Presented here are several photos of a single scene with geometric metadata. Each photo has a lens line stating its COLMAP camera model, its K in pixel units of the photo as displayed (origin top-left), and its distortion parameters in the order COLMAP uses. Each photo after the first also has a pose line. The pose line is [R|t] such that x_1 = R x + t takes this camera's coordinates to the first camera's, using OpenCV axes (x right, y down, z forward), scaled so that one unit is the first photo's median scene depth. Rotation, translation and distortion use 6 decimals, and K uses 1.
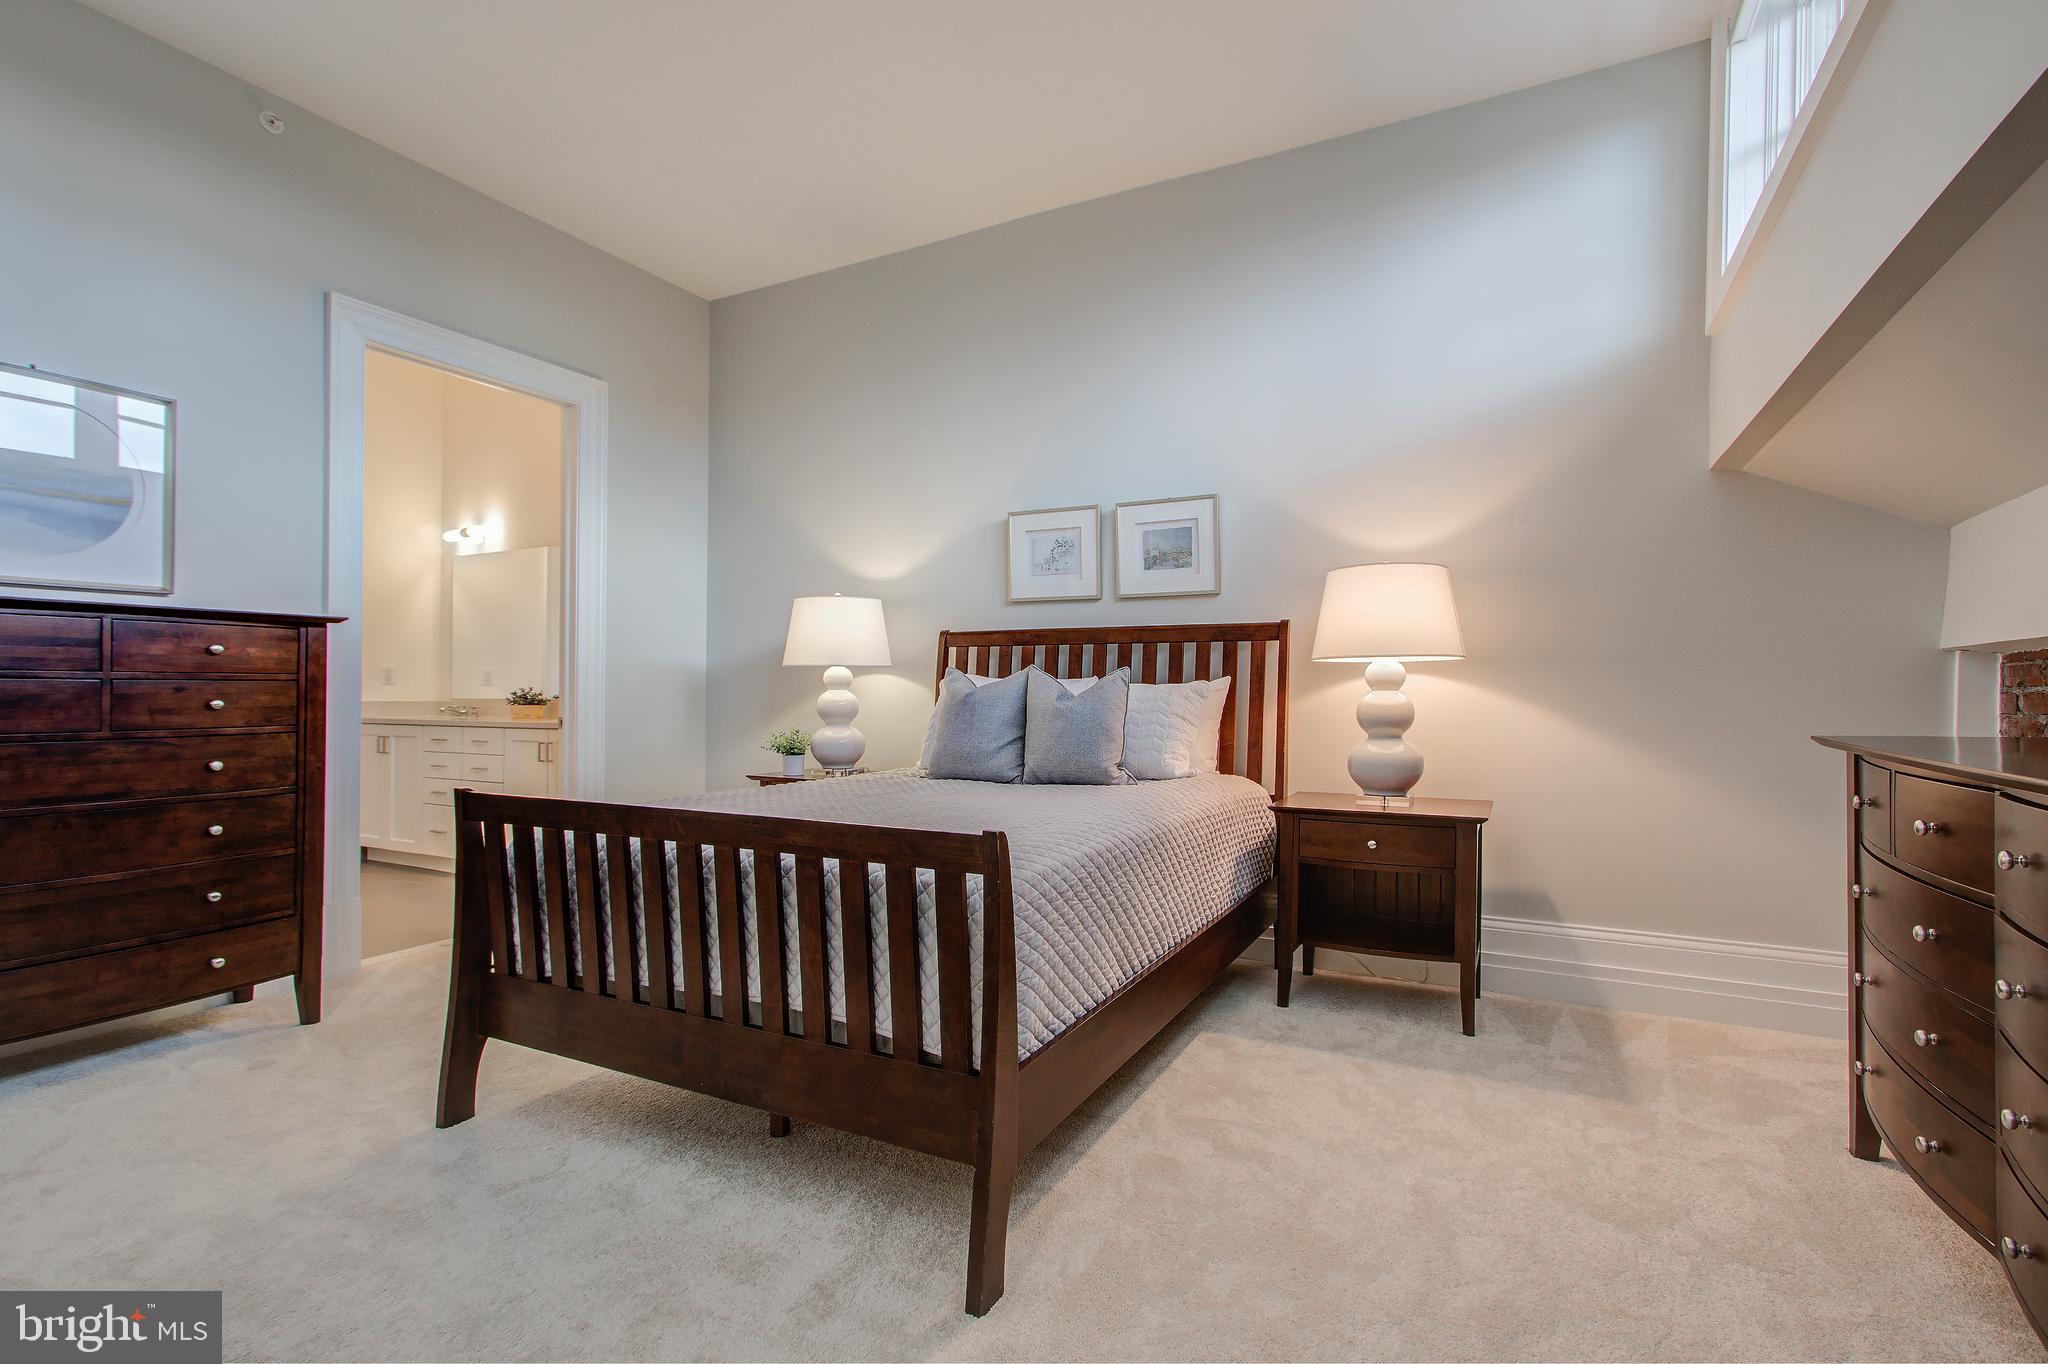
lens RADIAL K [[948.5, 0, 1036.3], [0, 948.5, 693.3], [0, 0, 1]] dist [0.004339, 0.002355]
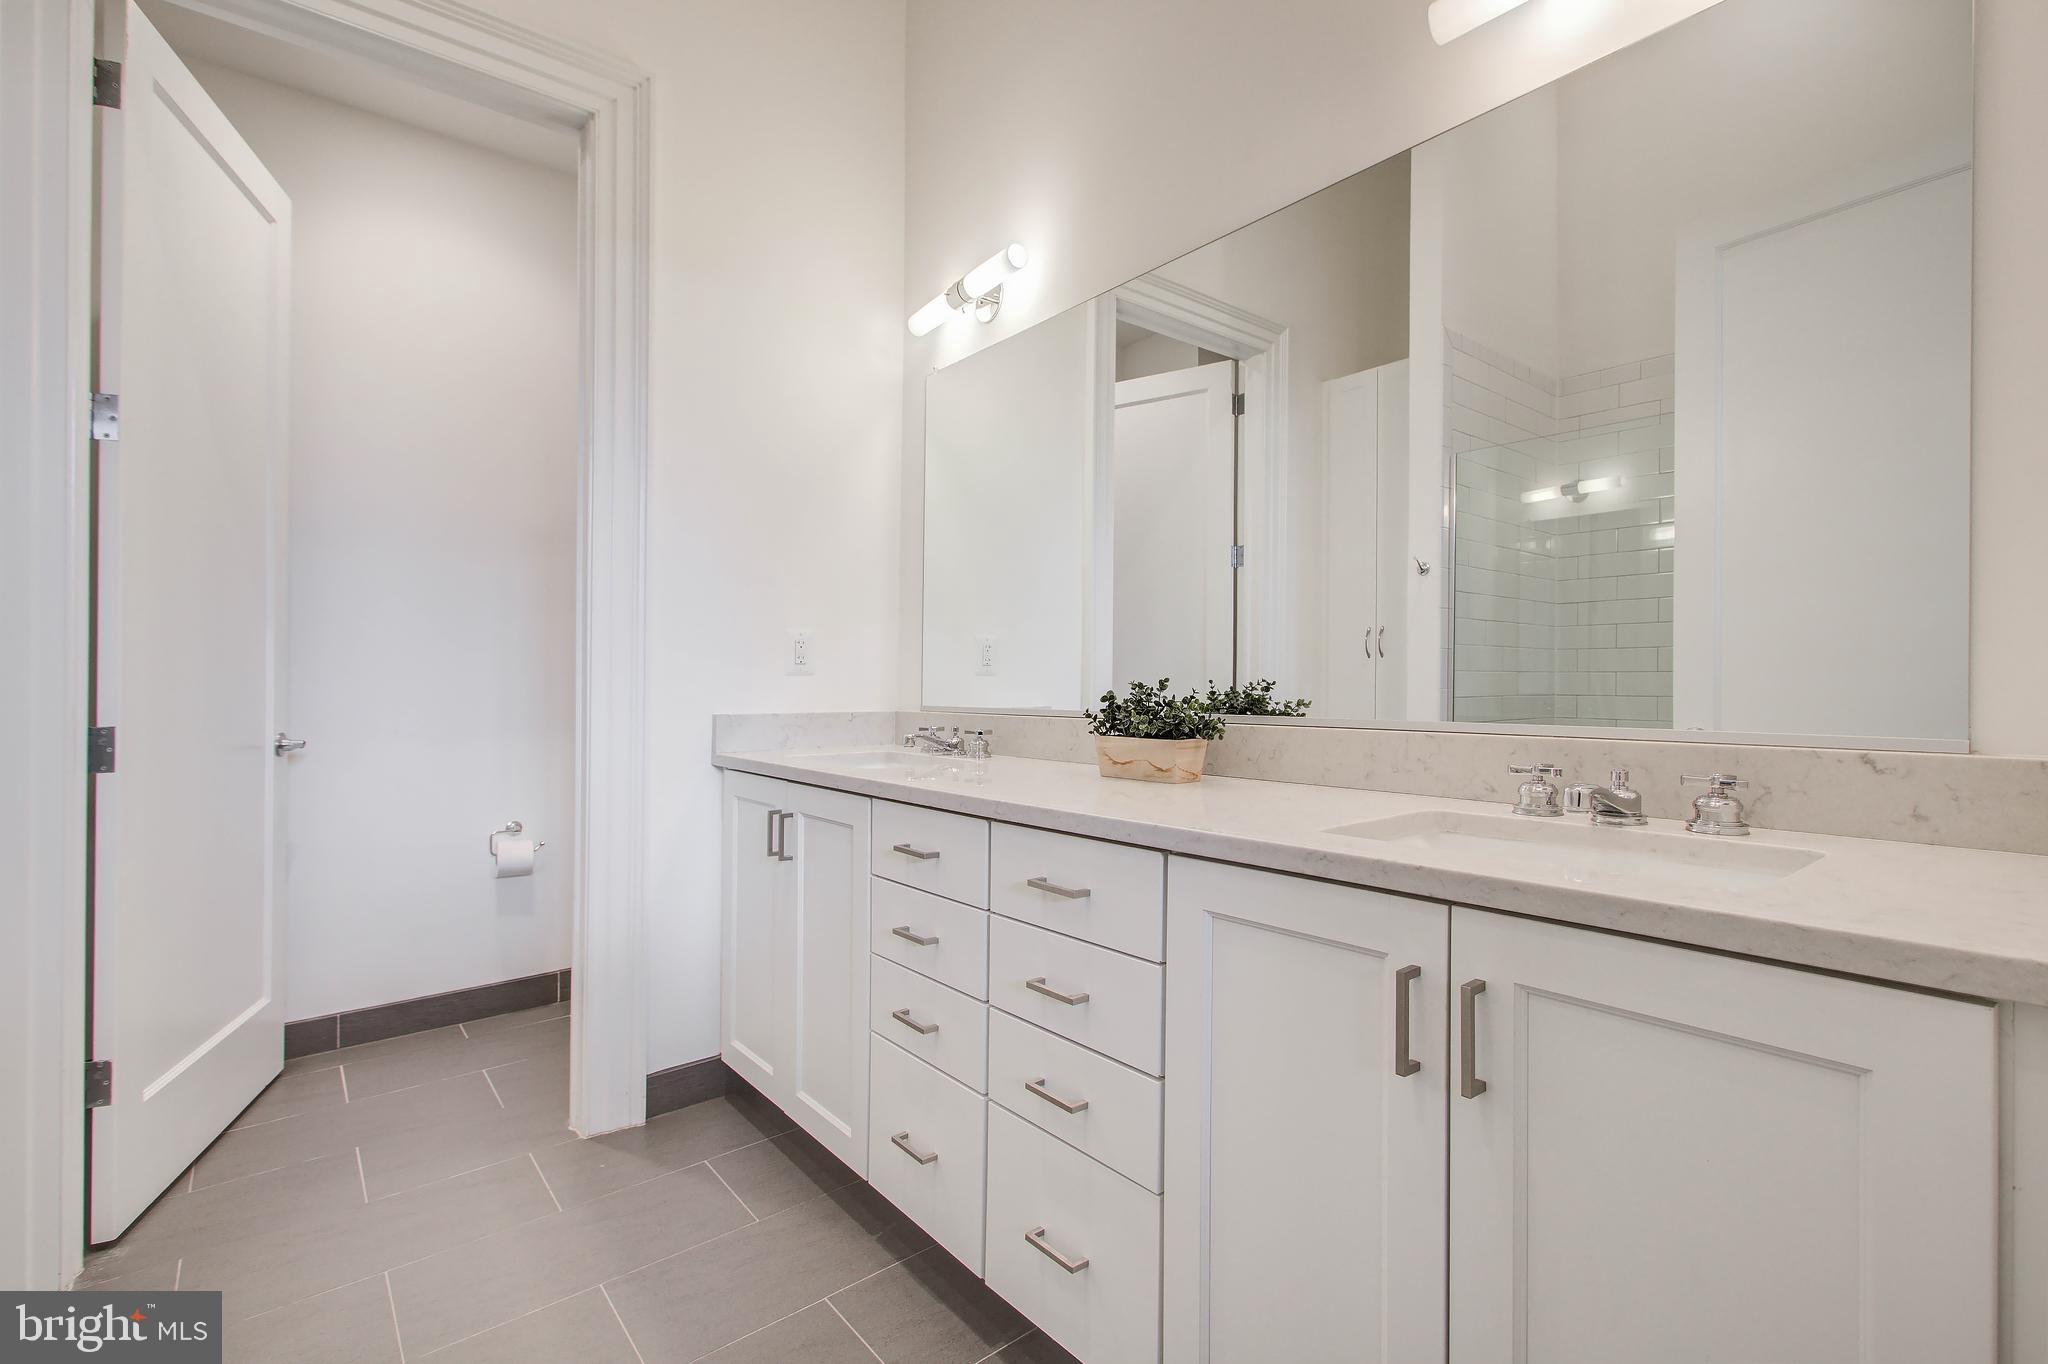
lens RADIAL K [[948.5, 0, 1020.3], [0, 948.5, 681.4], [0, 0, 1]] dist [0.004339, 0.002355]
pose [[0.920697, 0.001103, -0.390276, -0.527797], [-0.002521, 0.999992, -0.003121, -0.005157], [0.390270, 0.003857, 0.920693, 0.805402]]
